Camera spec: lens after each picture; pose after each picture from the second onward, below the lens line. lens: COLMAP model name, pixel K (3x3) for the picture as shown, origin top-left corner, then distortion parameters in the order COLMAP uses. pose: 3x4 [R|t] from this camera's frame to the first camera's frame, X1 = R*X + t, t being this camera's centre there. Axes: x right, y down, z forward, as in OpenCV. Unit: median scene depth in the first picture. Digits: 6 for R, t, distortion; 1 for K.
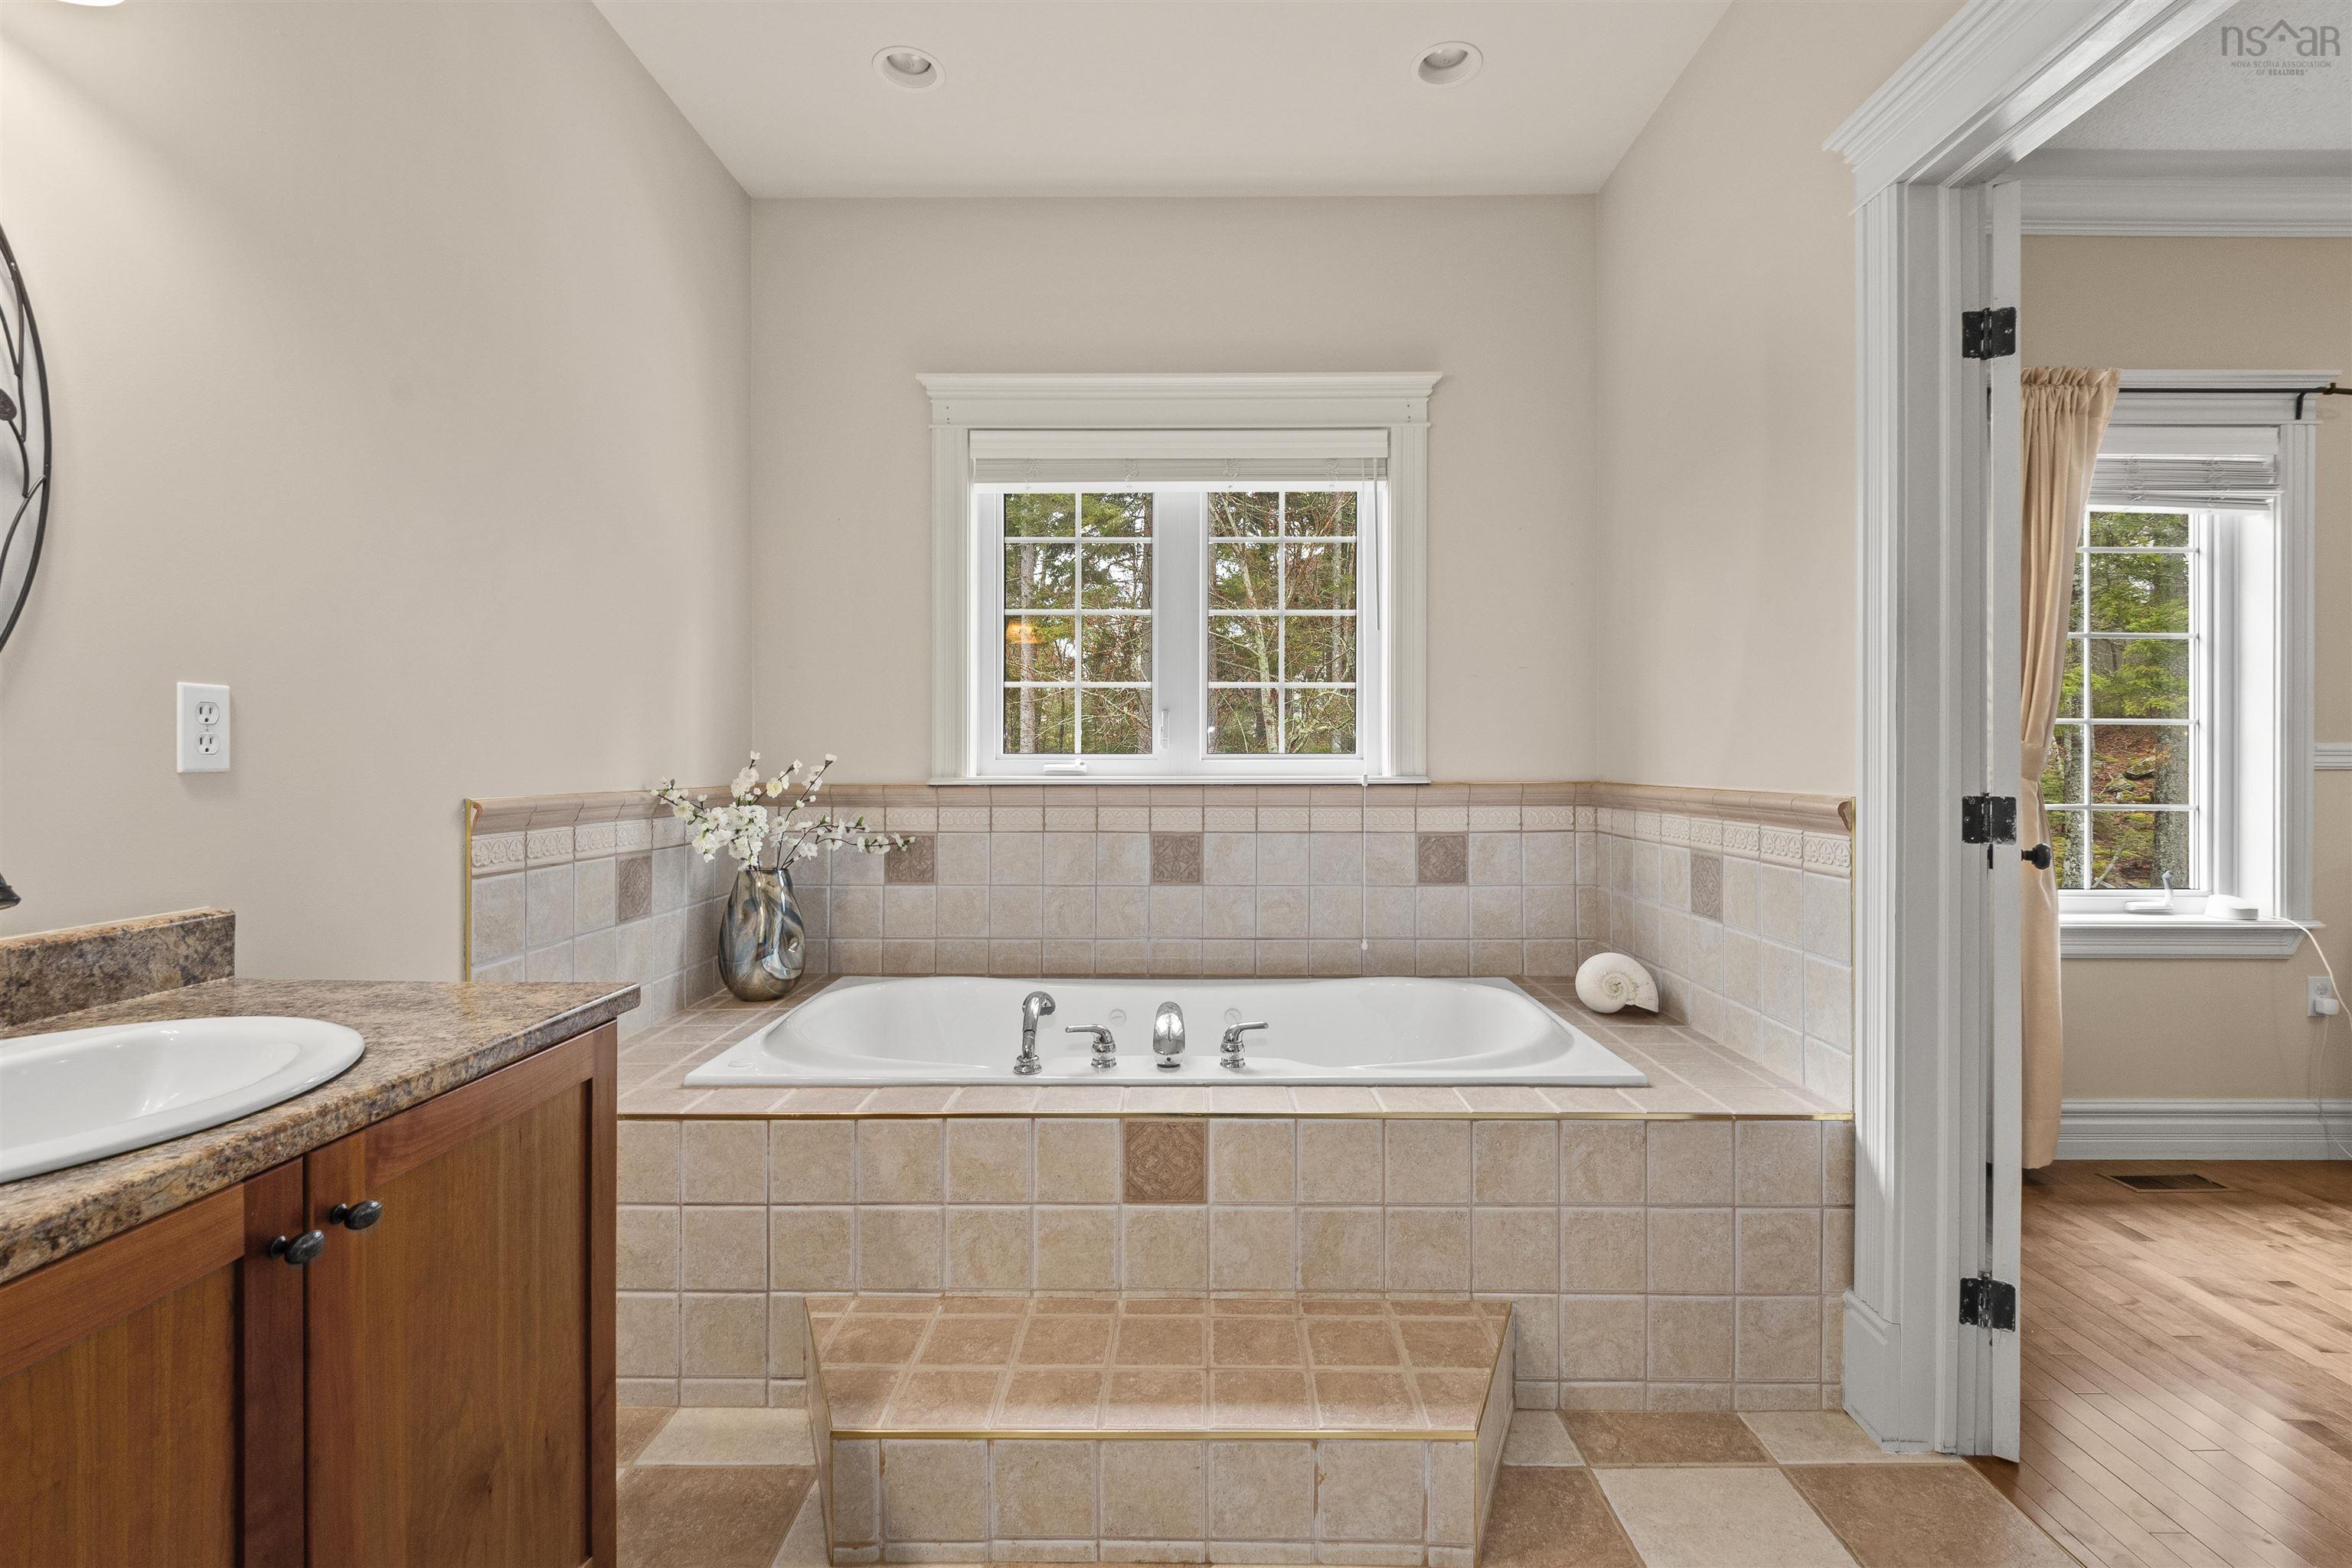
lens RADIAL K [[1049.9, 0, 1176.6], [0, 1049.9, 763.7], [0, 0, 1]] dist [0.006724, -0.005647]
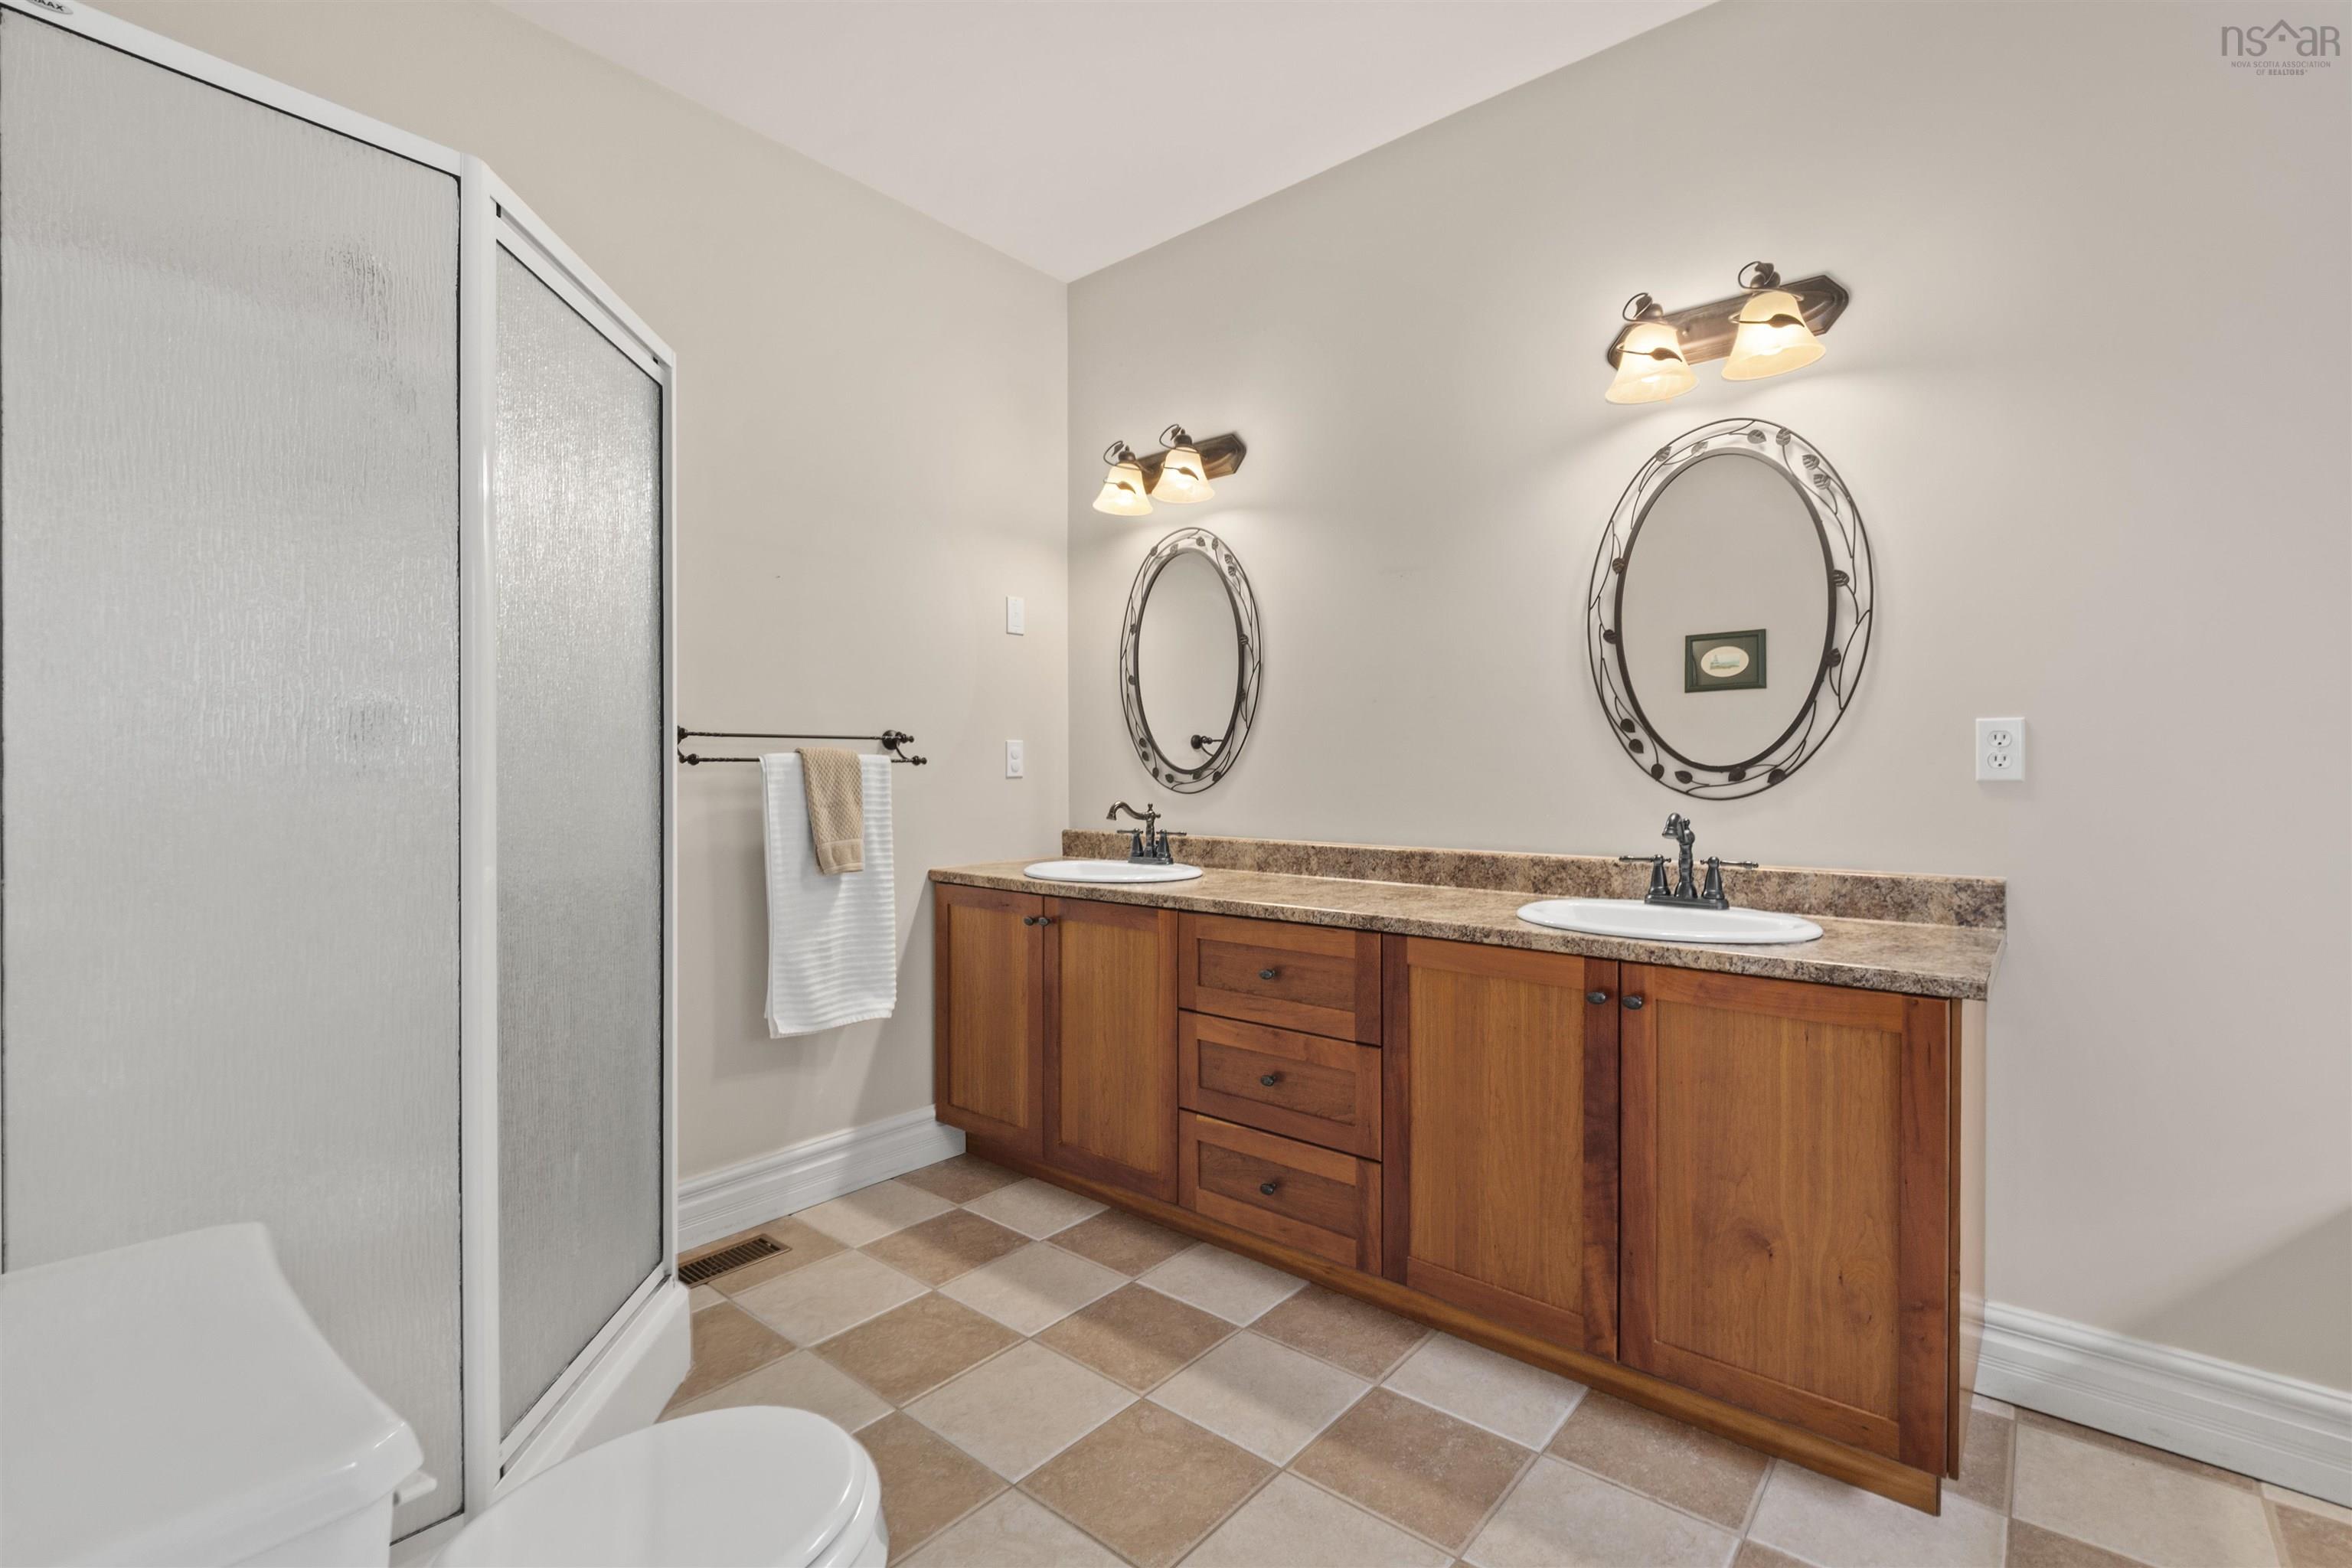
lens RADIAL K [[1049.9, 0, 1176.2], [0, 1049.9, 777.4], [0, 0, 1]] dist [0.006724, -0.005647]
pose [[-0.631337, 0.009470, -0.775451, 0.885683], [-0.000196, 0.999923, 0.012370, -0.013962], [0.775509, 0.007962, -0.631286, 1.074952]]
